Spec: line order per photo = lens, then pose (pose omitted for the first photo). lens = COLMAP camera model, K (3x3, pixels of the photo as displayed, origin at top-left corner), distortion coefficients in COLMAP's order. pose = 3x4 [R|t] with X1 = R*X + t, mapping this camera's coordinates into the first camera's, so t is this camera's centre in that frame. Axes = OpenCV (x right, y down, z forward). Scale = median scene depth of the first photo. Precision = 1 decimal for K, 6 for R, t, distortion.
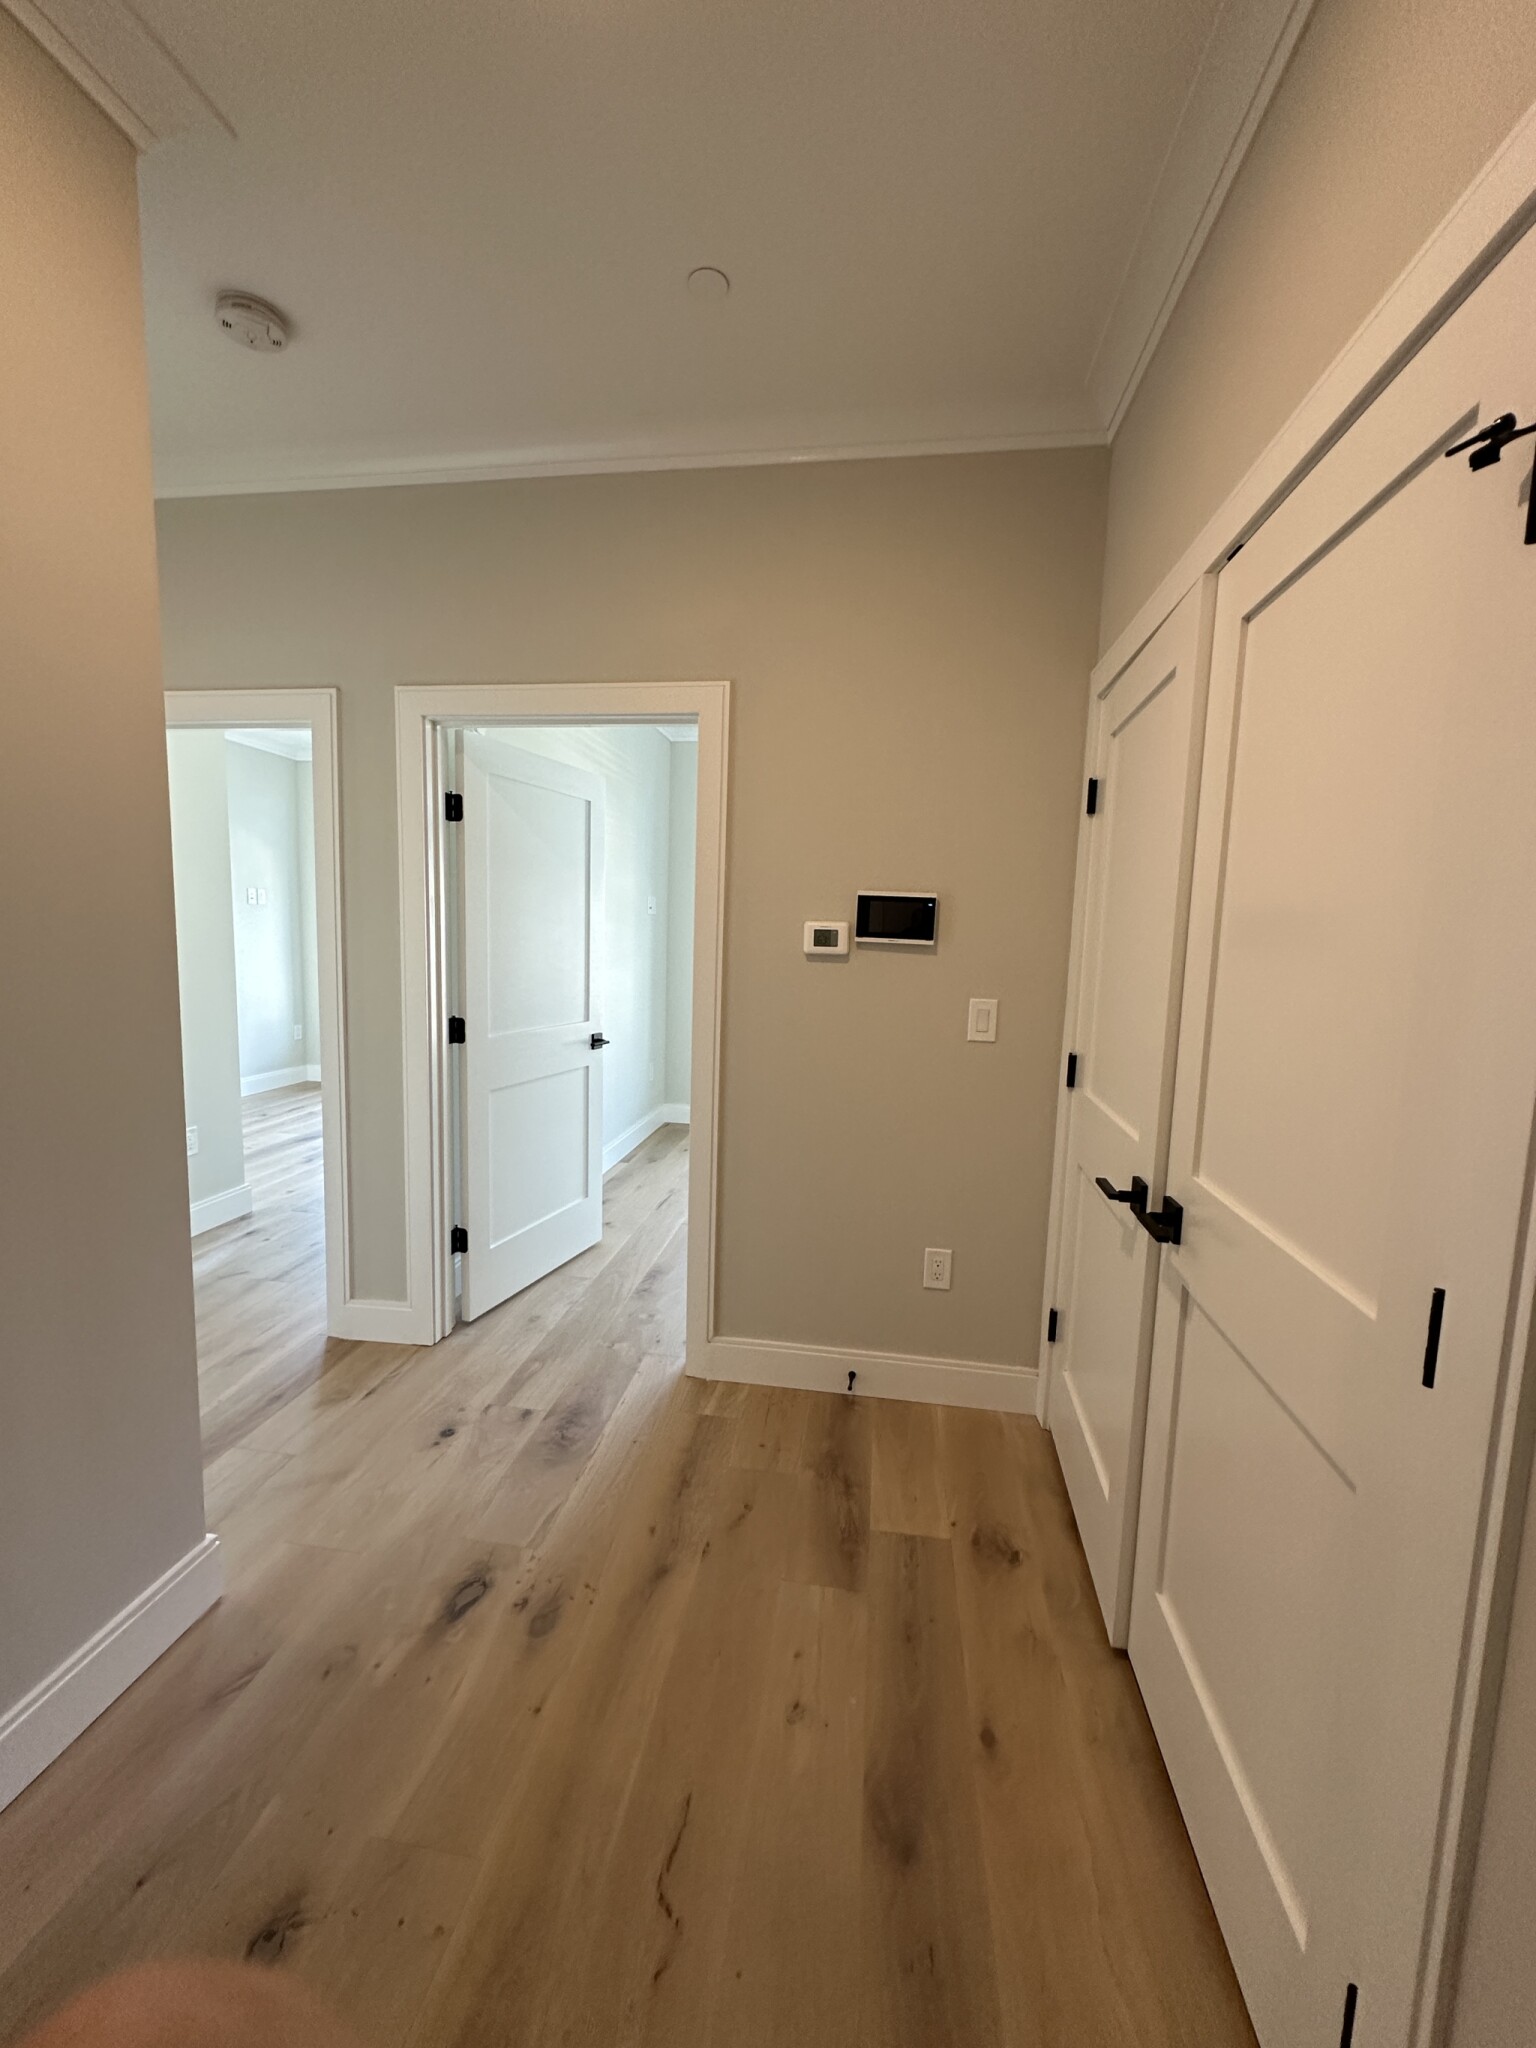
lens RADIAL K [[815.9, 0, 761.4], [0, 815.9, 1021.2], [0, 0, 1]] dist [-0.002578, -0.000216]
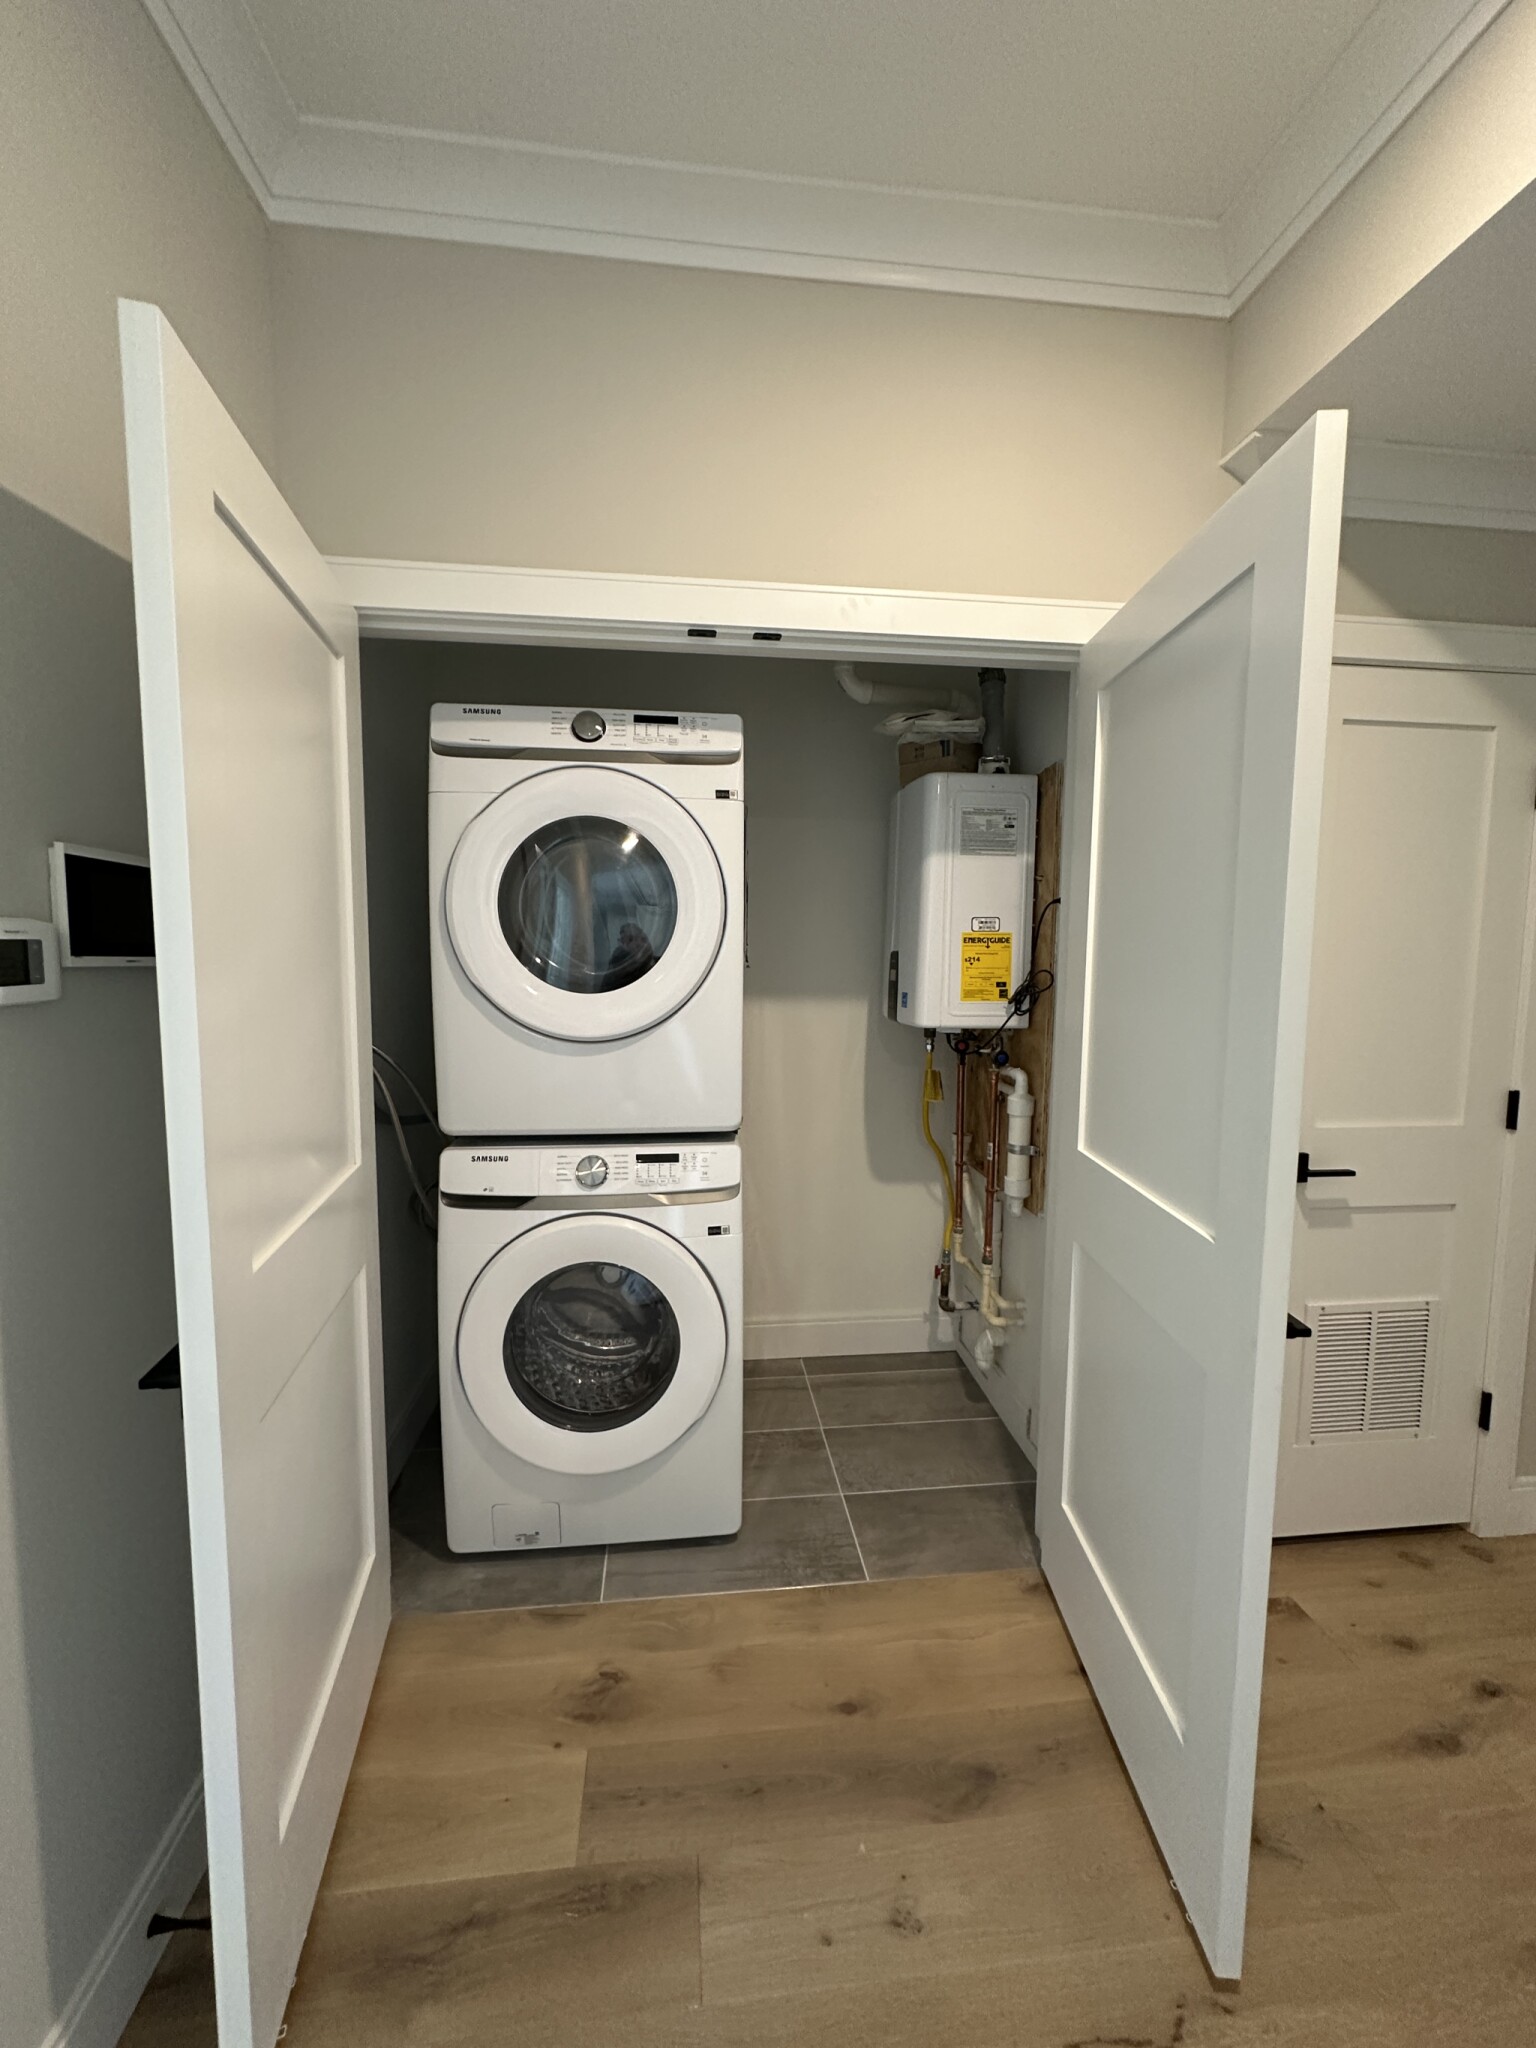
lens RADIAL K [[815.9, 0, 767.0], [0, 815.9, 1021.9], [0, 0, 1]] dist [-0.002578, -0.000216]
pose [[-0.262112, -0.117177, 0.957897, -0.472740], [0.091771, 0.985076, 0.145613, -0.125928], [-0.960664, 0.126074, -0.247447, 0.980212]]
